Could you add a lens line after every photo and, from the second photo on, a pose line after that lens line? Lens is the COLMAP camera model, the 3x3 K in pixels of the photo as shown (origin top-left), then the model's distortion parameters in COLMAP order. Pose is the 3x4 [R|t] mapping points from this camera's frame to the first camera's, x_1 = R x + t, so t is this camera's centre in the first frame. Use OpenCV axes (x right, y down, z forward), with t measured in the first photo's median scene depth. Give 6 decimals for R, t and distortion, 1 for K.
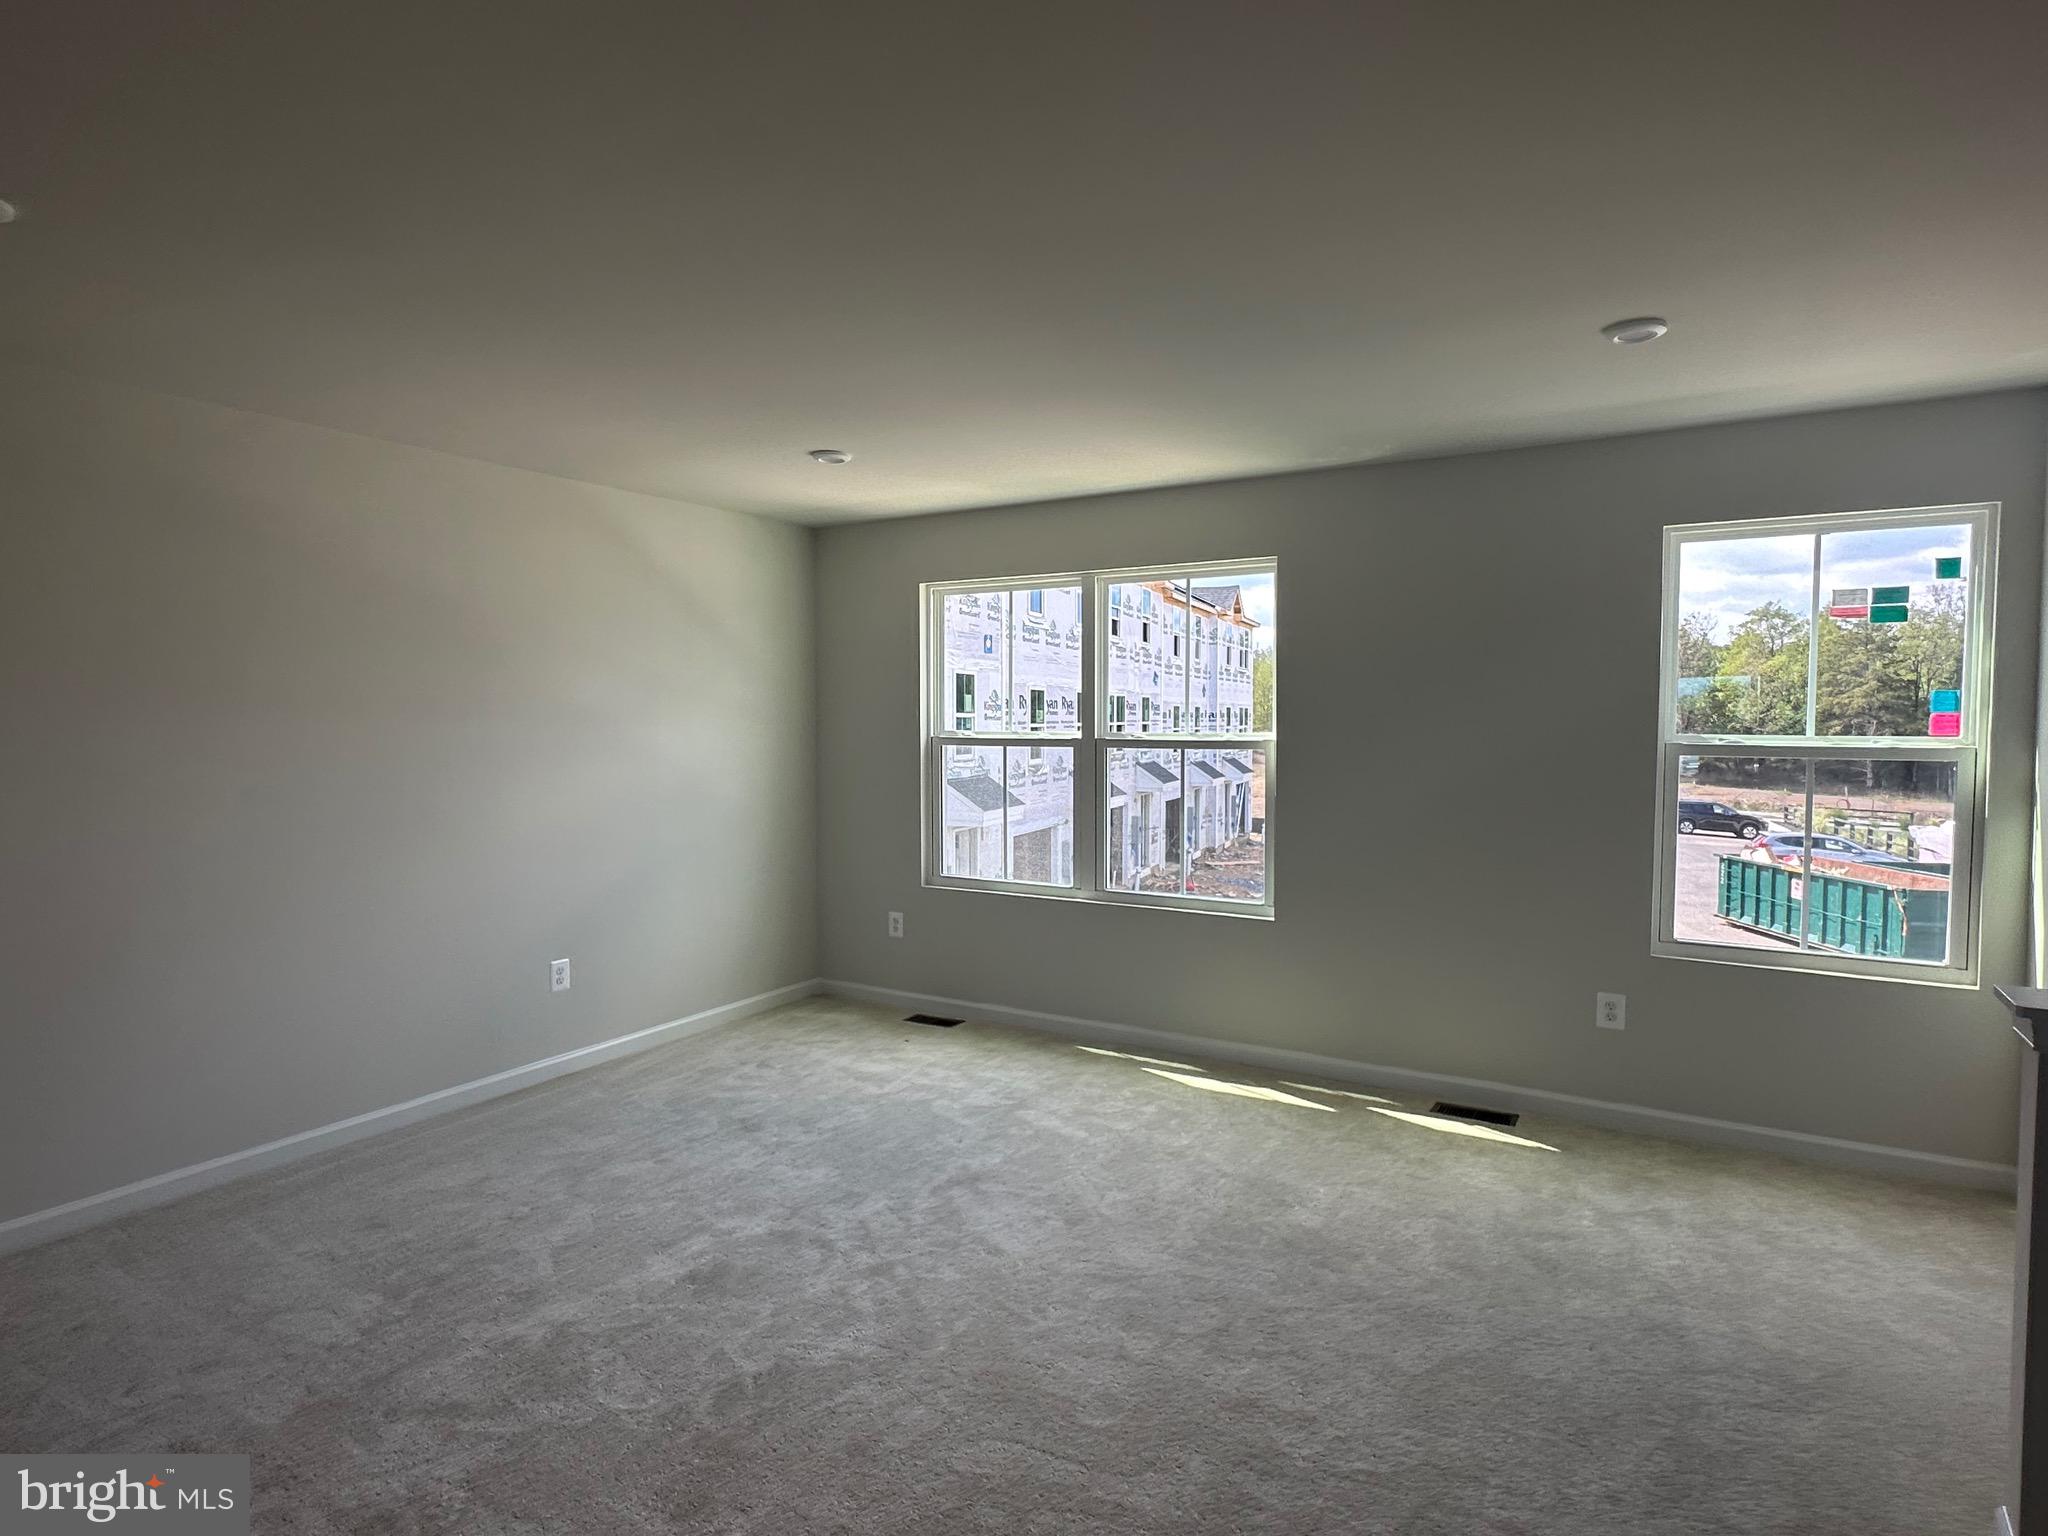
lens RADIAL K [[1116.8, 0, 1016.0], [0, 1116.8, 756.1], [0, 0, 1]] dist [-0.003702, 0.003004]
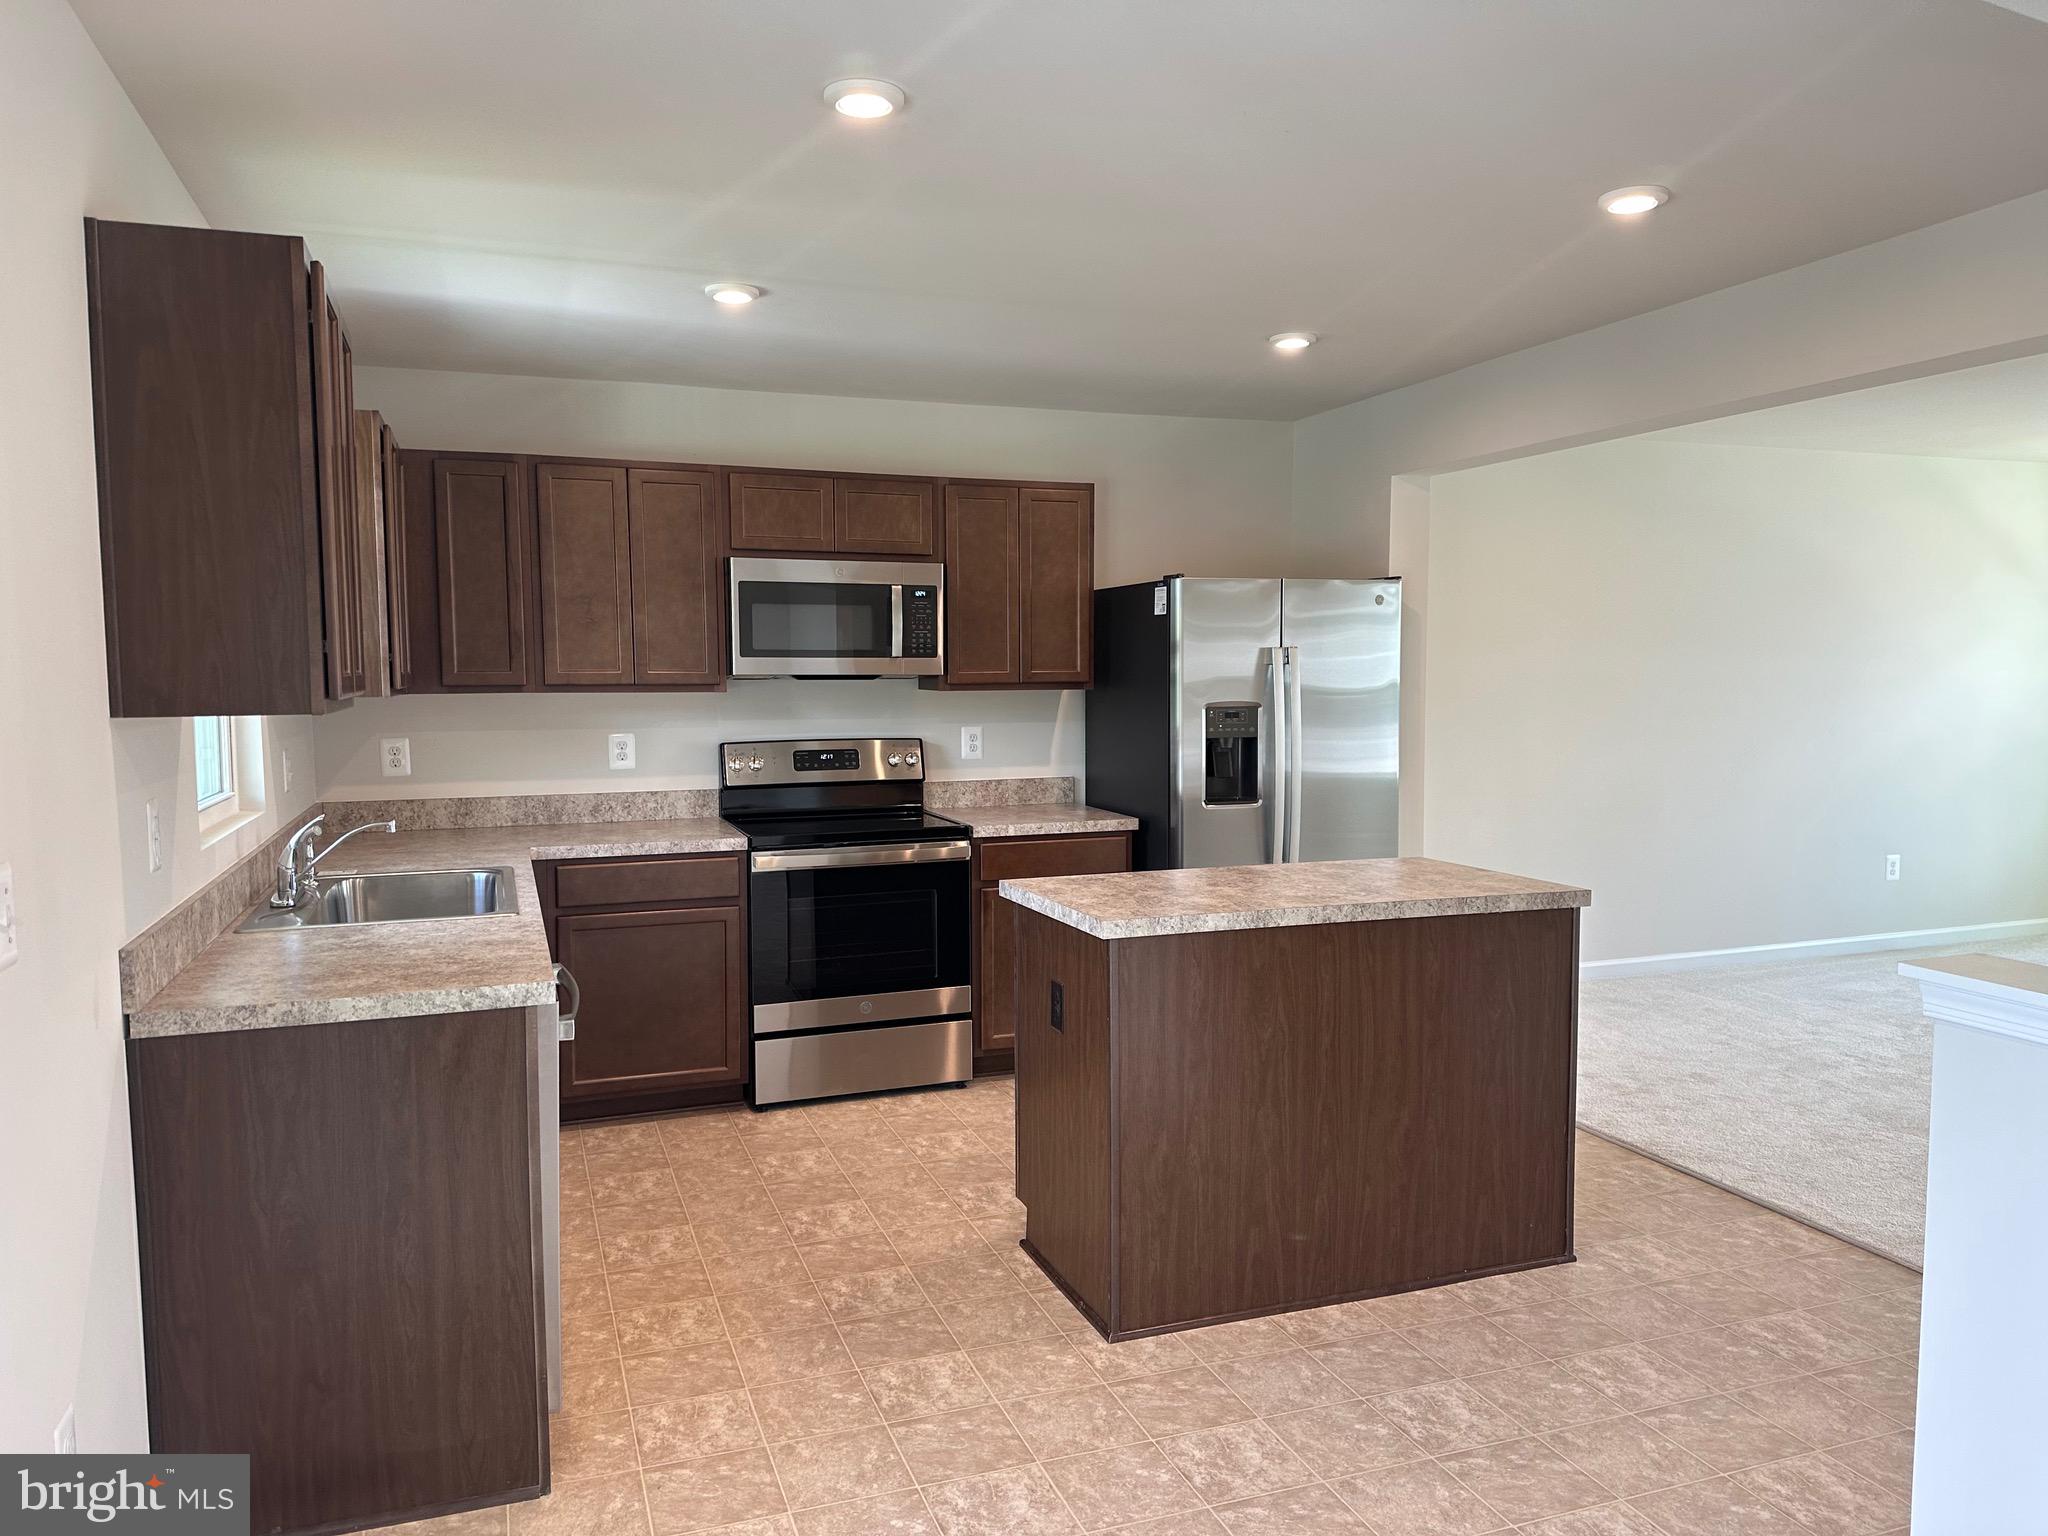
lens RADIAL K [[1430.0, 0, 1019.8], [0, 1430.0, 766.3], [0, 0, 1]] dist [0.096575, -0.124035]
pose [[0.781311, 0.042979, -0.622660, -0.157503], [-0.018596, 0.998786, 0.045607, 0.029396], [0.623864, -0.024054, 0.781162, -0.776738]]
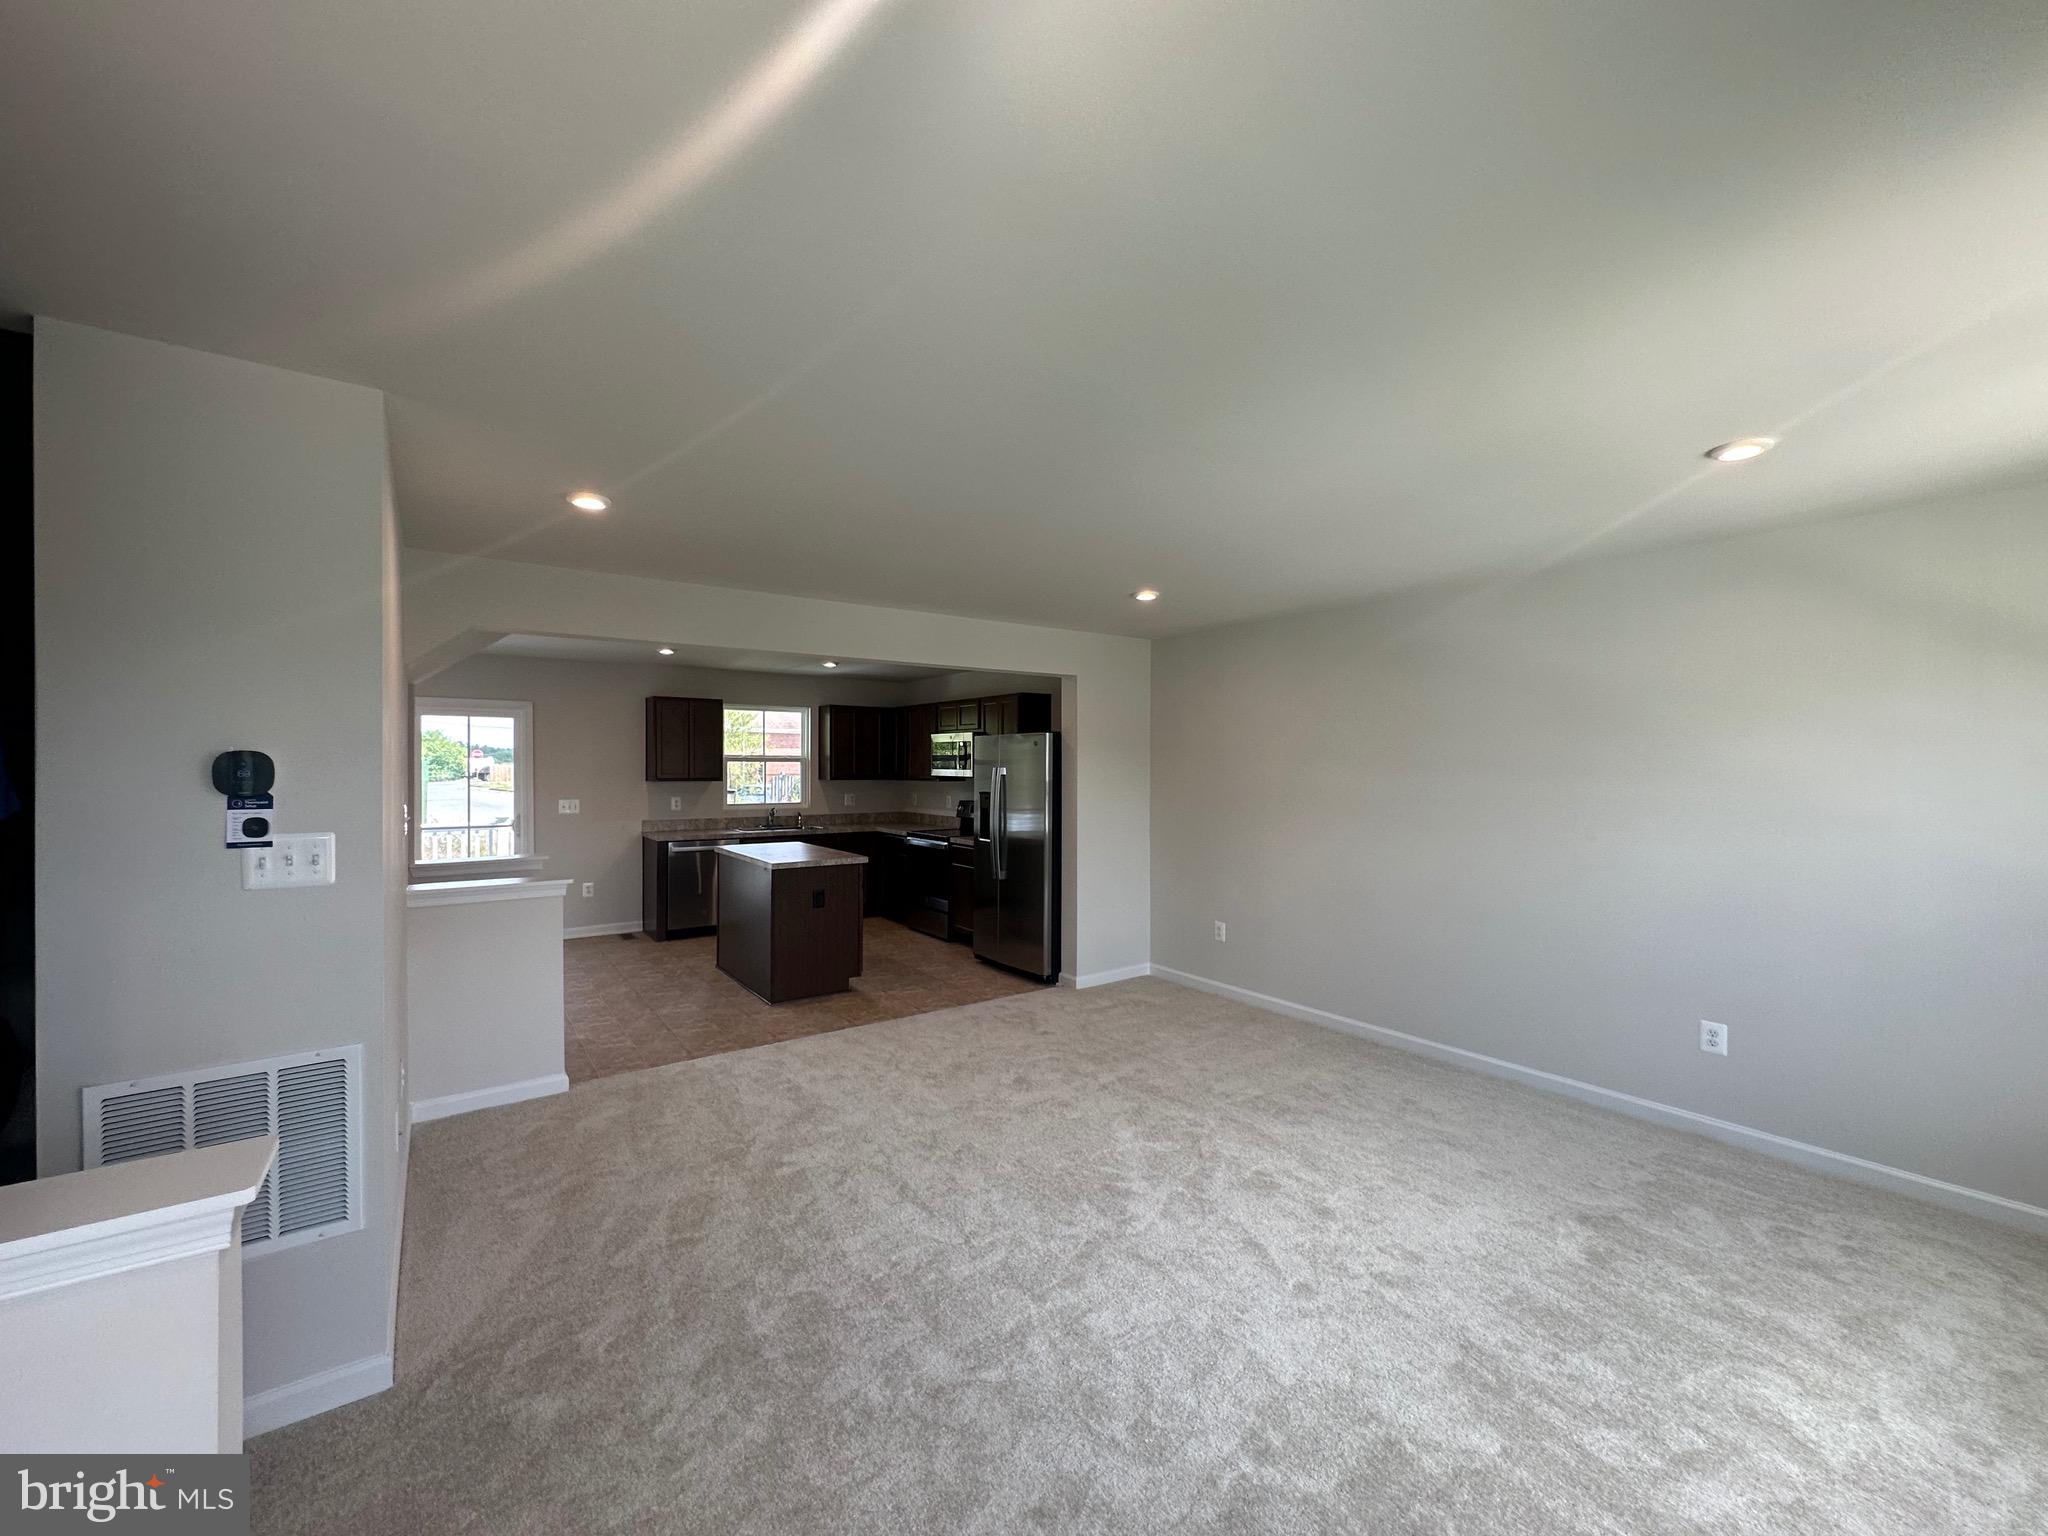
lens RADIAL K [[816.2, 0, 1026.9], [0, 816.2, 767.8], [0, 0, 1]] dist [-0.002538, 0.000640]
pose [[-0.384153, 0.005666, -0.923252, 0.465067], [-0.032053, 0.999297, 0.019469, -0.036618], [0.922713, 0.037072, -0.383701, 0.657705]]
